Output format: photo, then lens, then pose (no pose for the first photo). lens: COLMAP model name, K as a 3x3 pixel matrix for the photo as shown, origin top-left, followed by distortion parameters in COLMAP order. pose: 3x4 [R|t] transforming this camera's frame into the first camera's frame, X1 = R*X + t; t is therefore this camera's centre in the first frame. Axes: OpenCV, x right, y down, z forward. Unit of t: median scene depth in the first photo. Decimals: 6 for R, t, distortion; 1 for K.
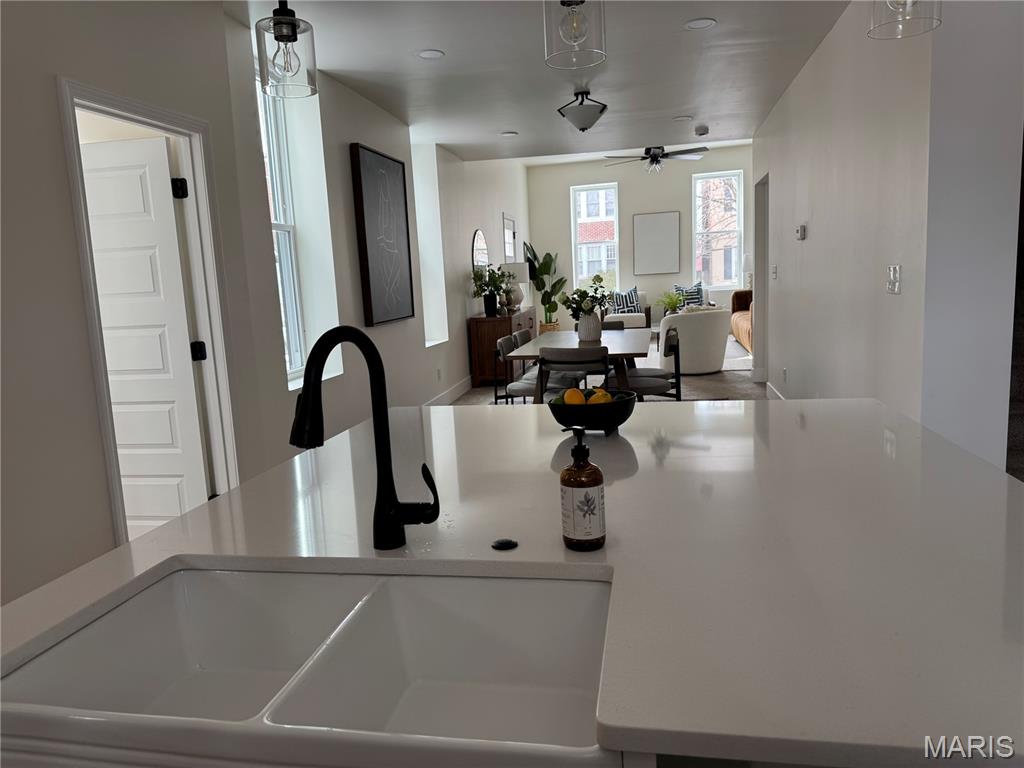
lens RADIAL K [[716.5, 0, 492.1], [0, 716.5, 383.6], [0, 0, 1]] dist [0.065858, -0.098130]
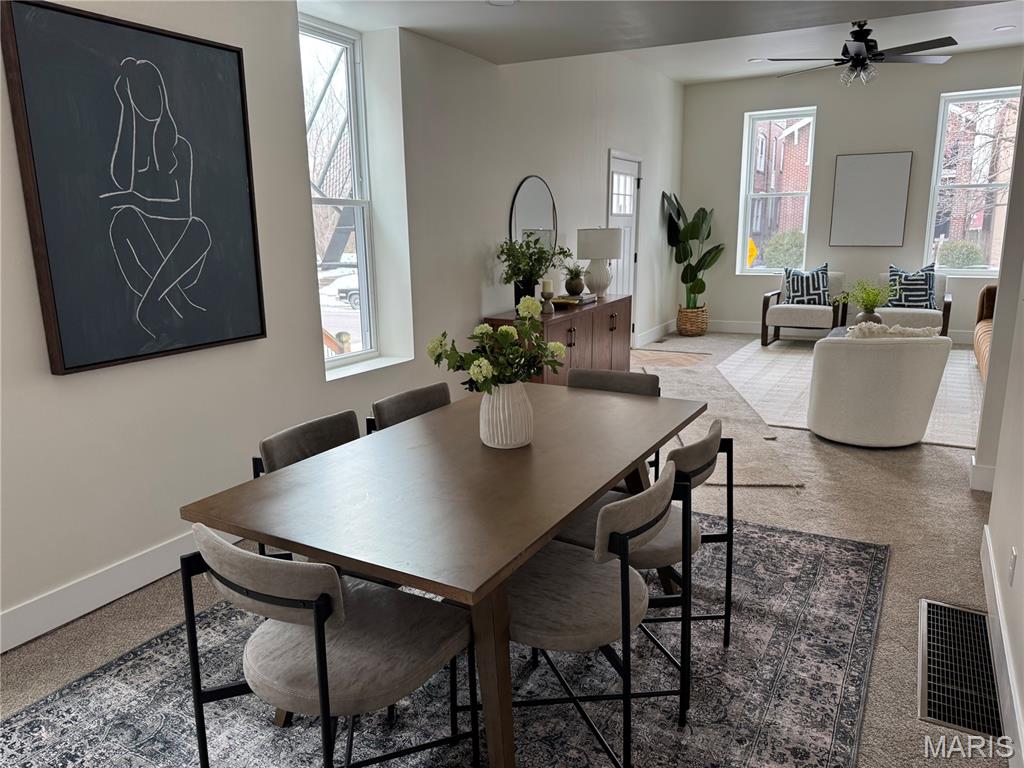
lens RADIAL K [[716.5, 0, 515.5], [0, 716.5, 376.6], [0, 0, 1]] dist [0.065858, -0.098130]
pose [[0.956640, 0.100727, -0.273301, 0.116626], [-0.081038, 0.993297, 0.082427, -0.062874], [0.279771, -0.056705, 0.958391, 0.264543]]
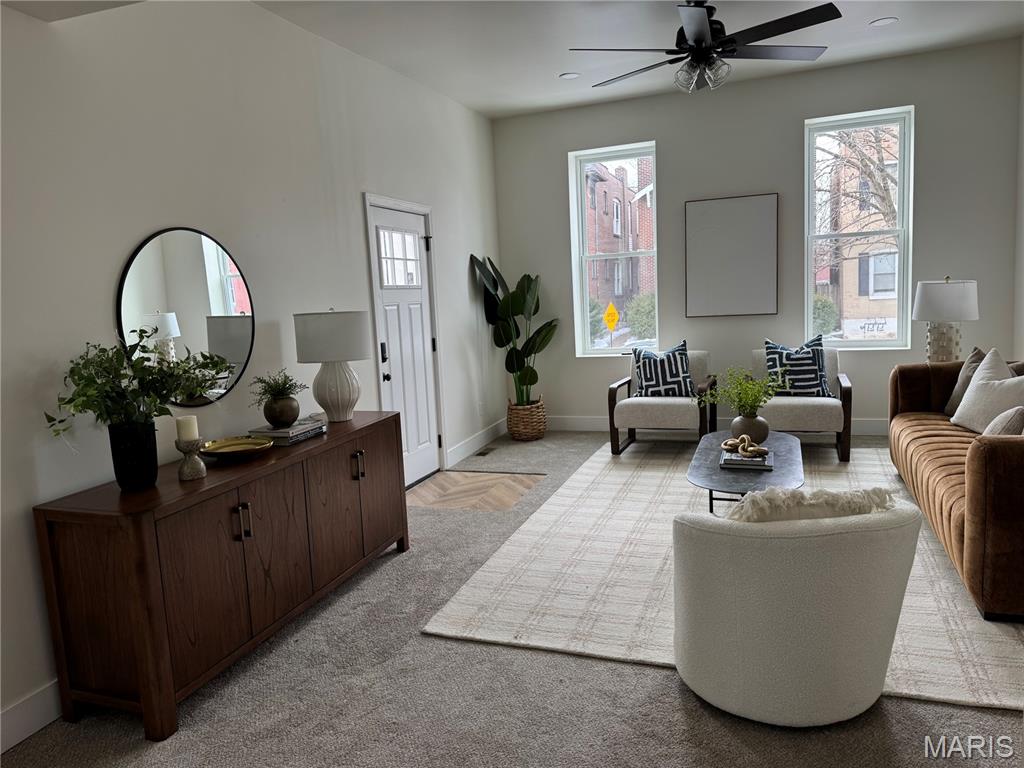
lens RADIAL K [[716.5, 0, 503.5], [0, 716.5, 381.4], [0, 0, 1]] dist [0.065858, -0.098130]
pose [[0.990188, 0.018224, -0.138550, 0.143534], [-0.019986, 0.999736, -0.011335, -0.098514], [0.138307, 0.013993, 0.990291, 0.479340]]
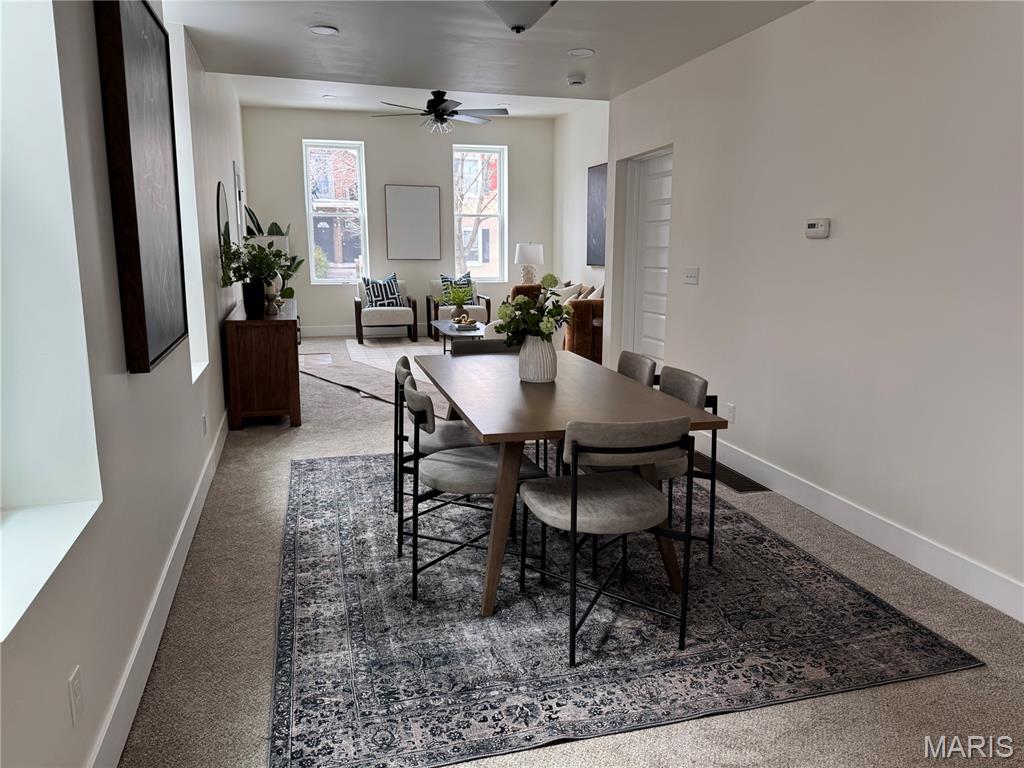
lens RADIAL K [[716.5, 0, 511.5], [0, 716.5, 379.8], [0, 0, 1]] dist [0.065858, -0.098130]
pose [[0.877182, -0.031591, 0.479117, -0.078794], [0.018867, 0.999330, 0.031348, -0.037466], [-0.479787, -0.018459, 0.877191, 0.216049]]
